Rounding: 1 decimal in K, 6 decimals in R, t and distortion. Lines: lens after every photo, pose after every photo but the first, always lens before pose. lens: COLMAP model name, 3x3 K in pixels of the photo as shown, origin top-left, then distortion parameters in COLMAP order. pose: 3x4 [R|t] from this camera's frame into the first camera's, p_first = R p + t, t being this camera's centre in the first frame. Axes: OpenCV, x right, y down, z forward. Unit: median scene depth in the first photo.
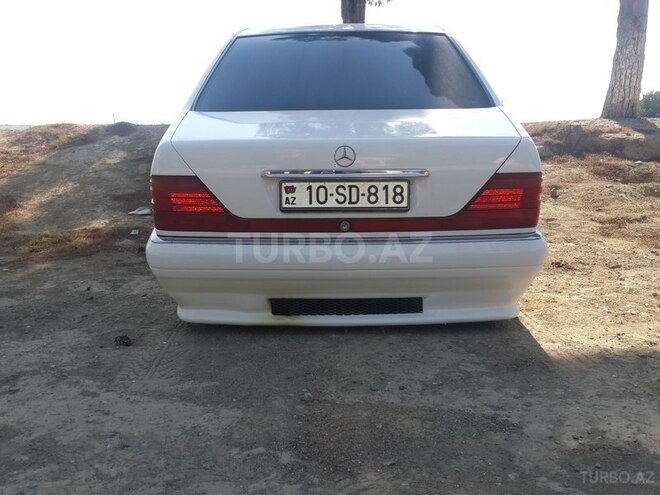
lens RADIAL K [[620.3, 0, 330.0], [0, 620.3, 247.5], [0, 0, 1]] dist [0.115056, -0.285399]
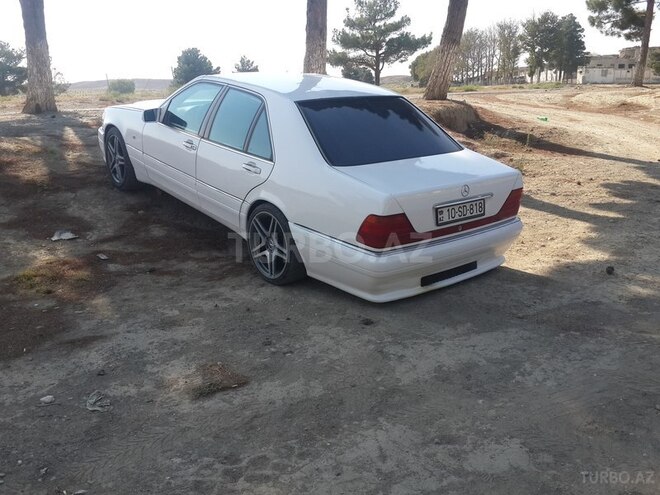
lens RADIAL K [[620.3, 0, 330.0], [0, 620.3, 247.5], [0, 0, 1]] dist [0.115056, -0.285399]
pose [[0.764571, -0.172815, 0.620940, -1.401508], [0.127203, 0.984895, 0.117481, -0.241684], [-0.631863, -0.010837, 0.775004, -0.156678]]
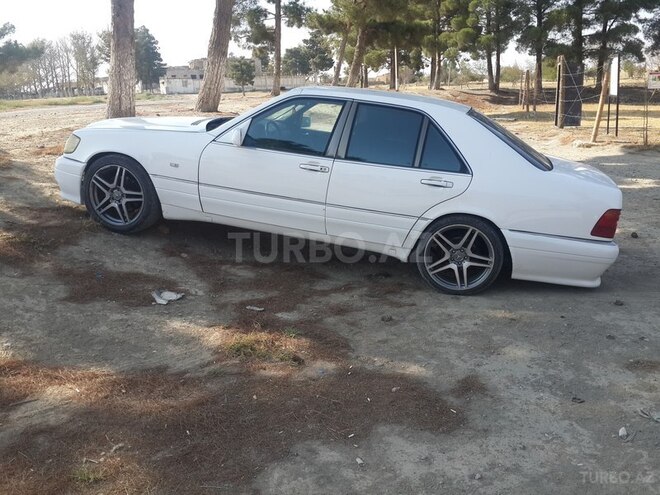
lens RADIAL K [[620.3, 0, 330.0], [0, 620.3, 247.5], [0, 0, 1]] dist [0.115056, -0.285399]
pose [[0.237673, -0.246943, 0.939431, -2.239265], [0.194052, 0.959719, 0.203181, -0.541946], [-0.951764, 0.134007, 0.276019, 1.275794]]
